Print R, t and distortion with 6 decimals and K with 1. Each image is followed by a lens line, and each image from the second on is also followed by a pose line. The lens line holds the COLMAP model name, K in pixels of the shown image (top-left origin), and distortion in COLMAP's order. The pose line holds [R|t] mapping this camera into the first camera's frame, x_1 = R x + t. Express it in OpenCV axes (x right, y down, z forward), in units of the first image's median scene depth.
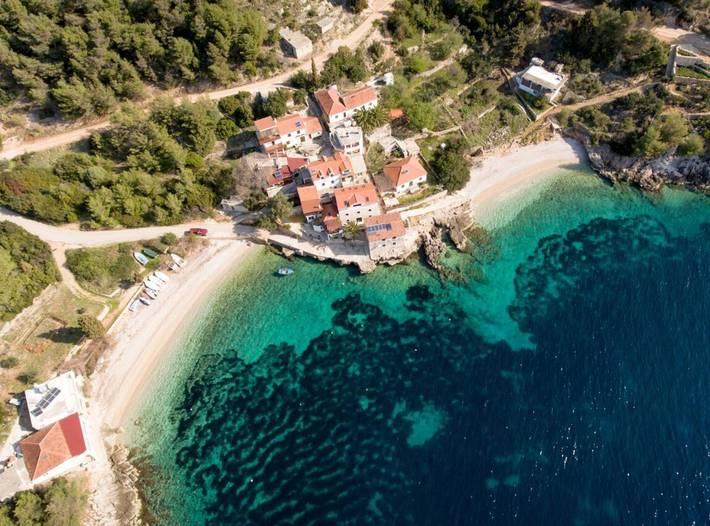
lens RADIAL K [[539.4, 0, 355.0], [0, 539.4, 263.0], [0, 0, 1]] dist [0.126832, -0.110697]
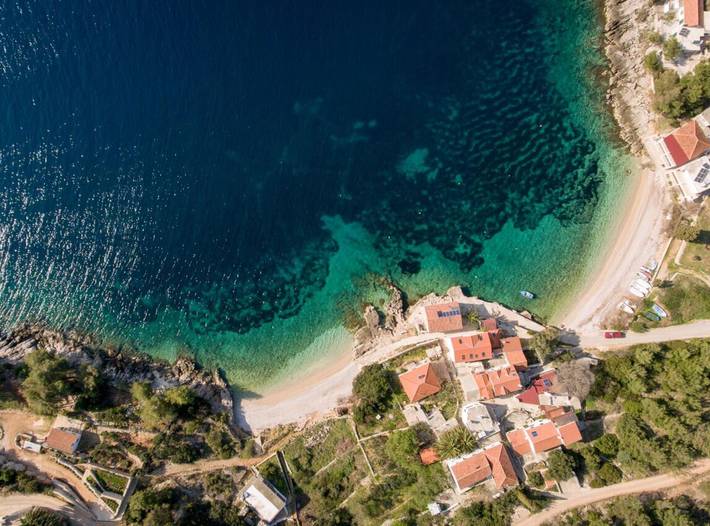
lens RADIAL K [[537.1, 0, 355.0], [0, 537.1, 263.0], [0, 0, 1]] dist [0.100647, -0.108590]
pose [[-0.999274, -0.037154, 0.008396, 0.216589], [0.034858, -0.803106, 0.594815, -0.601703], [-0.015357, 0.594676, 0.803818, 0.058413]]
